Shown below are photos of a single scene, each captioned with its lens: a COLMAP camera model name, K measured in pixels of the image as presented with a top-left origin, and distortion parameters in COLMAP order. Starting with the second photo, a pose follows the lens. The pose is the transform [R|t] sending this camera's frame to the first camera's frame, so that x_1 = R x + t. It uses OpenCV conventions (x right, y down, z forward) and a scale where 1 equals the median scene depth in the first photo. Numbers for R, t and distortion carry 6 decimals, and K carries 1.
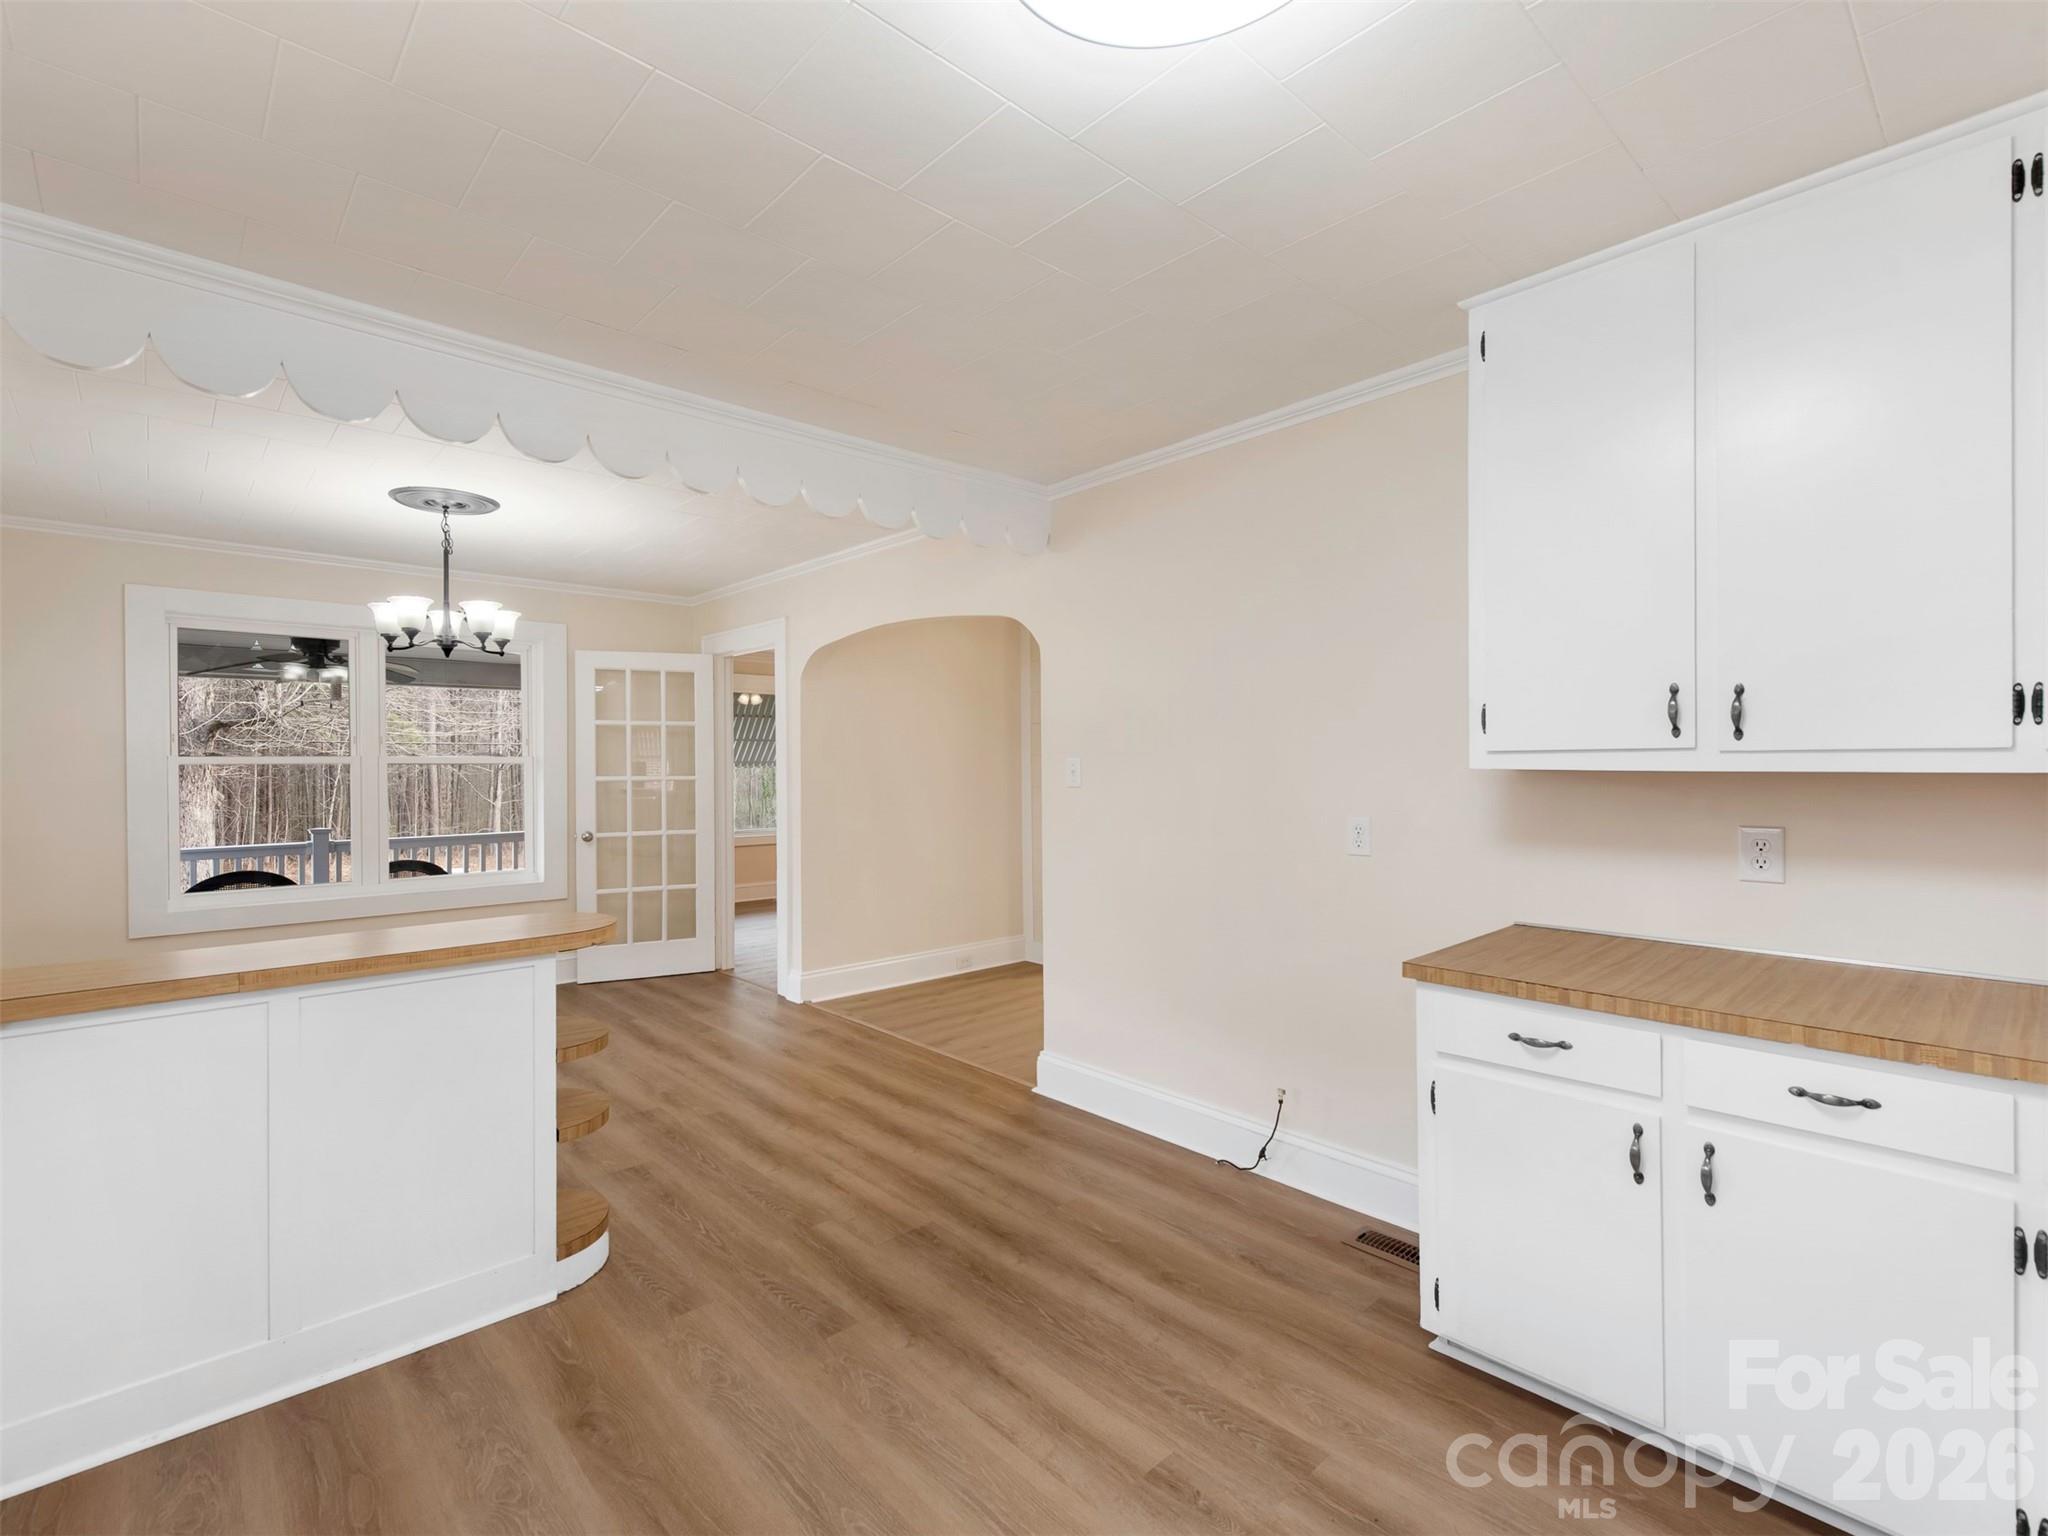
lens RADIAL K [[961.2, 0, 1024.4], [0, 961.2, 762.4], [0, 0, 1]] dist [0.000679, -0.000033]
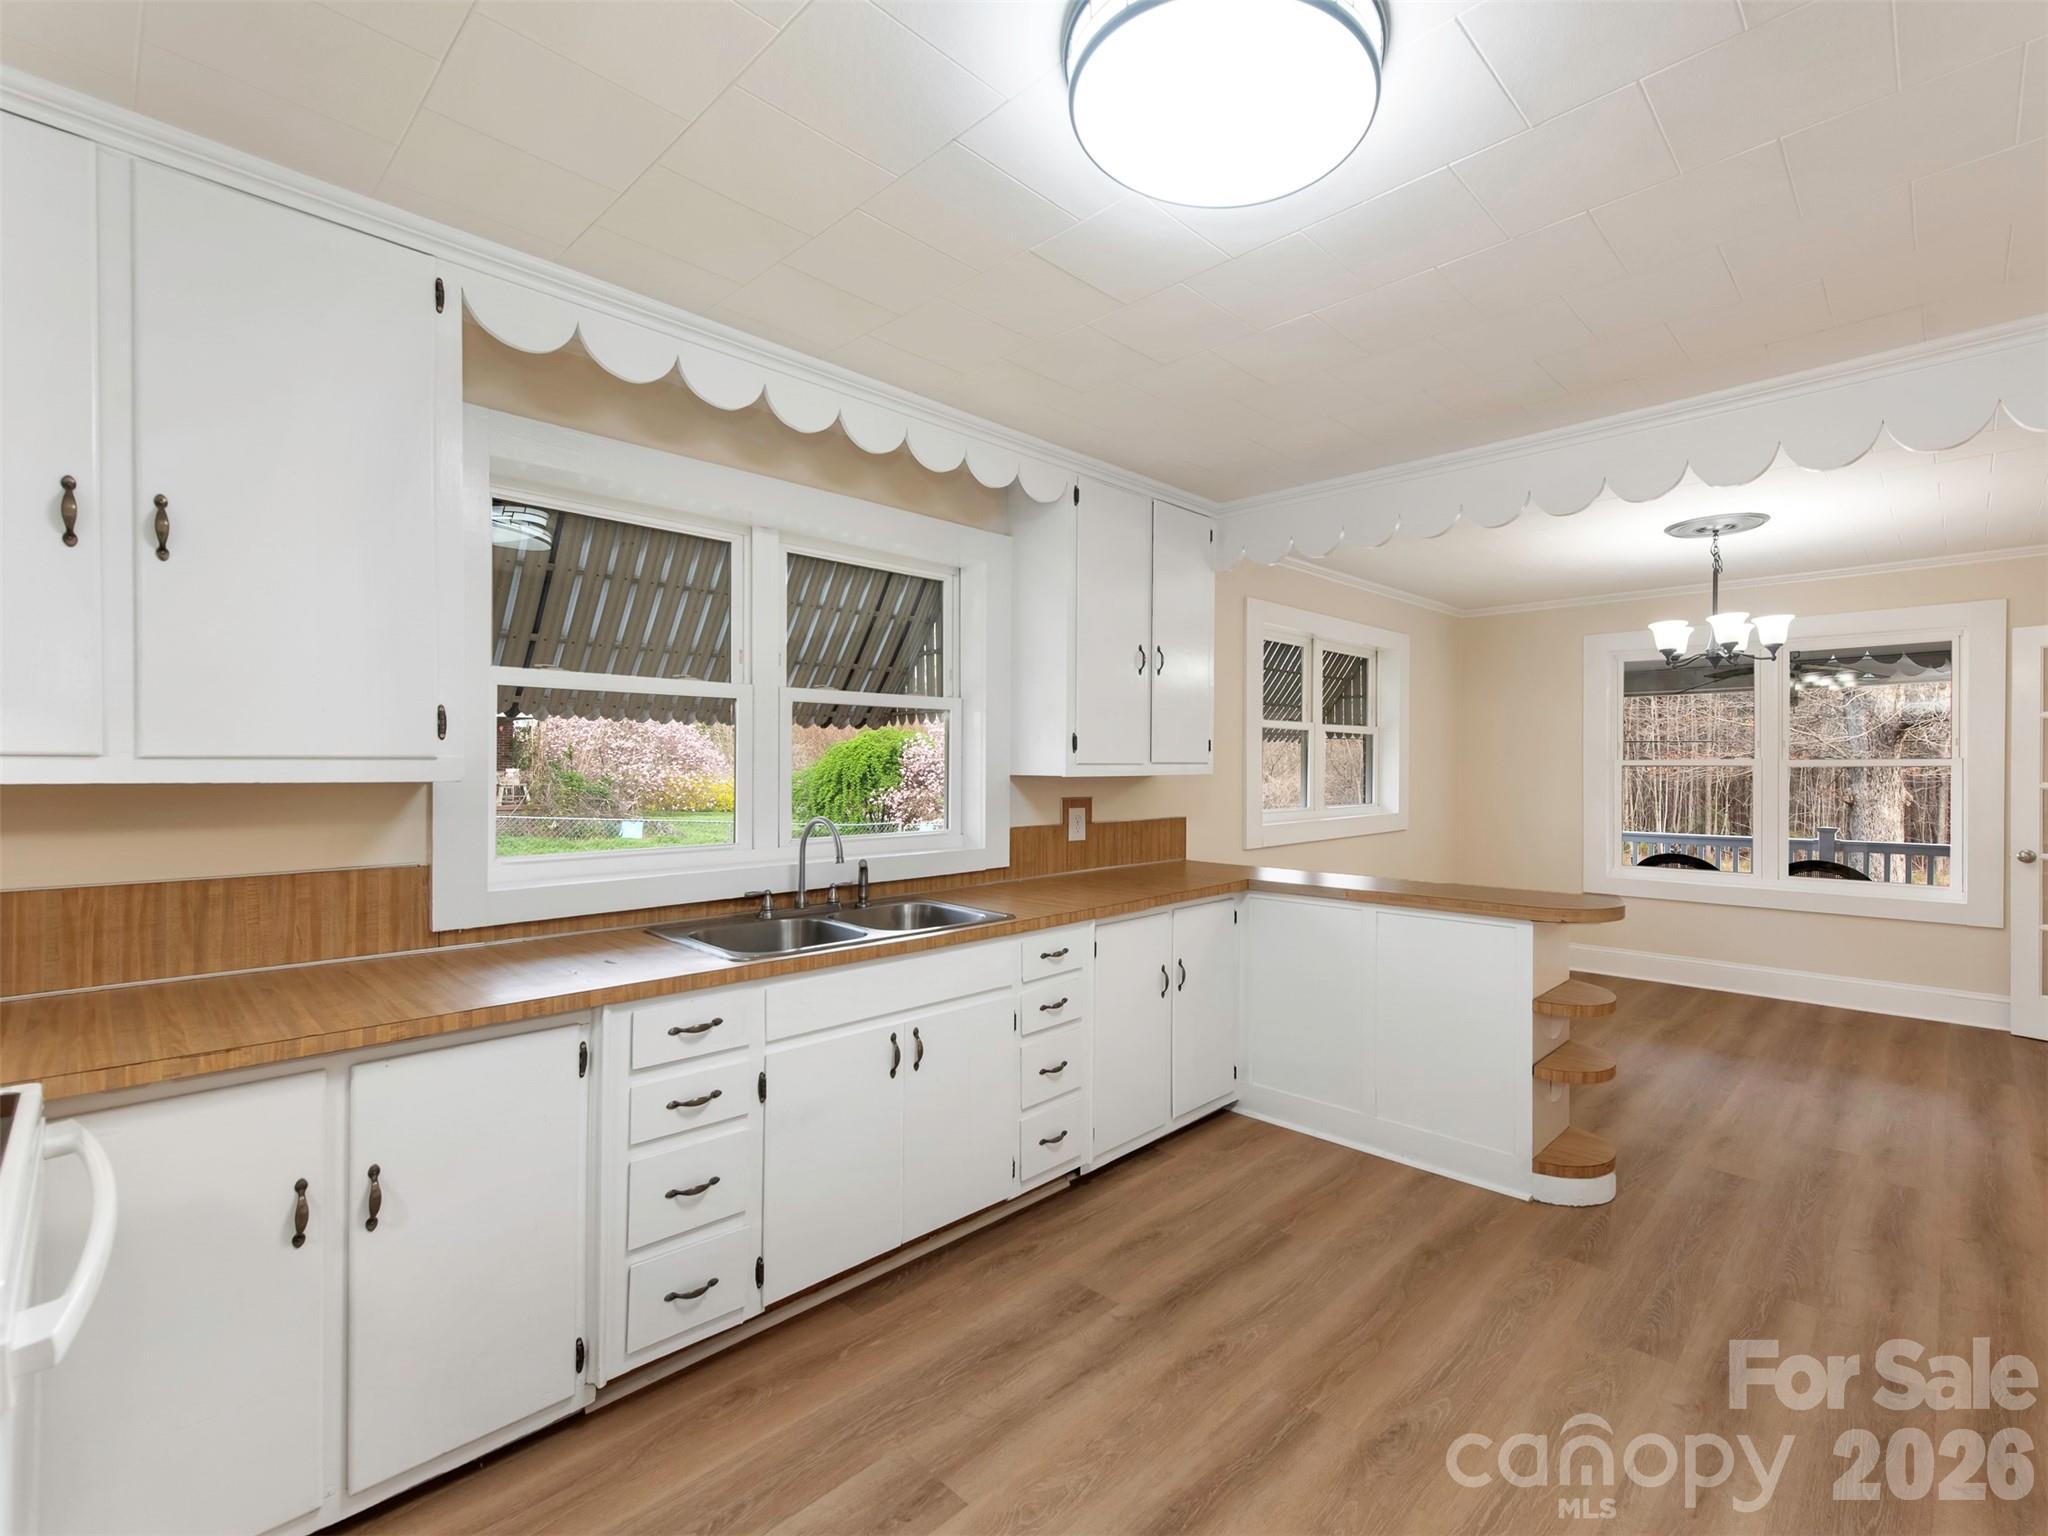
lens RADIAL K [[916.9, 0, 1045.7], [0, 916.9, 764.3], [0, 0, 1]] dist [0.000700, -0.000299]
pose [[0.037914, 0.002701, -0.999277, 0.406367], [0.000091, 0.999996, 0.002707, -0.004156], [0.999281, -0.000193, 0.037914, 0.203667]]
